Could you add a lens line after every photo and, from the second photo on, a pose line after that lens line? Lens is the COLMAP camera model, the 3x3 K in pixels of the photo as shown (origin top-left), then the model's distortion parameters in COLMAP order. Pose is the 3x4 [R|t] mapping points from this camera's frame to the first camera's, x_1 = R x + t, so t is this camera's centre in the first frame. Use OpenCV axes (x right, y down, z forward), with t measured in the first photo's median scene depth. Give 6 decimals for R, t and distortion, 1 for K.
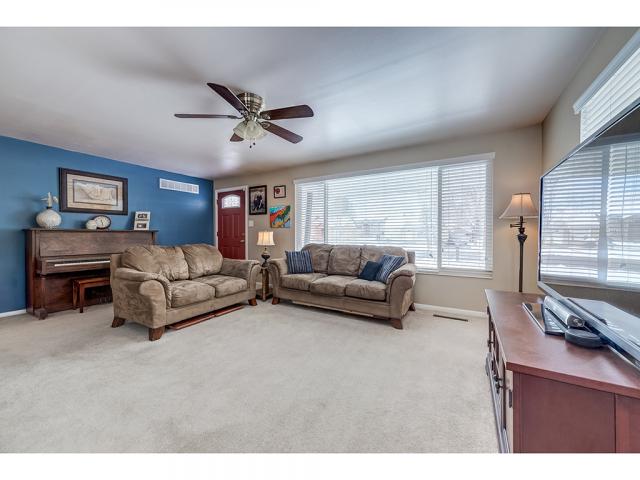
lens RADIAL K [[247.6, 0, 315.4], [0, 247.6, 236.5], [0, 0, 1]] dist [0.002599, -0.000560]
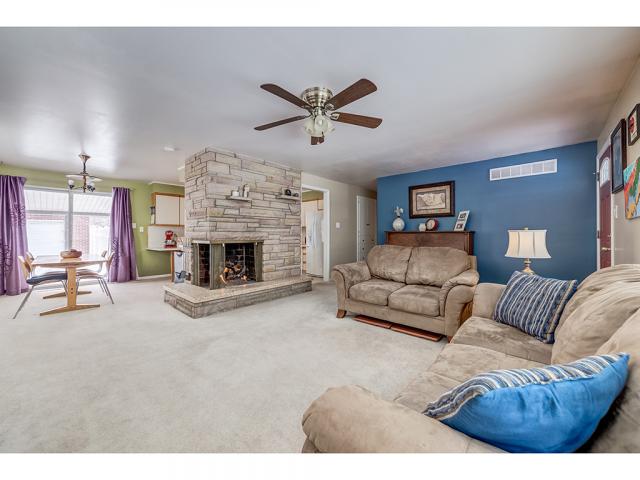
lens RADIAL K [[247.6, 0, 313.7], [0, 247.6, 235.3], [0, 0, 1]] dist [0.002599, -0.000560]
pose [[-0.202114, 0.000777, -0.979362, 0.395385], [-0.009581, 0.999950, 0.002771, -0.006163], [0.979315, 0.009944, -0.202097, 0.711236]]
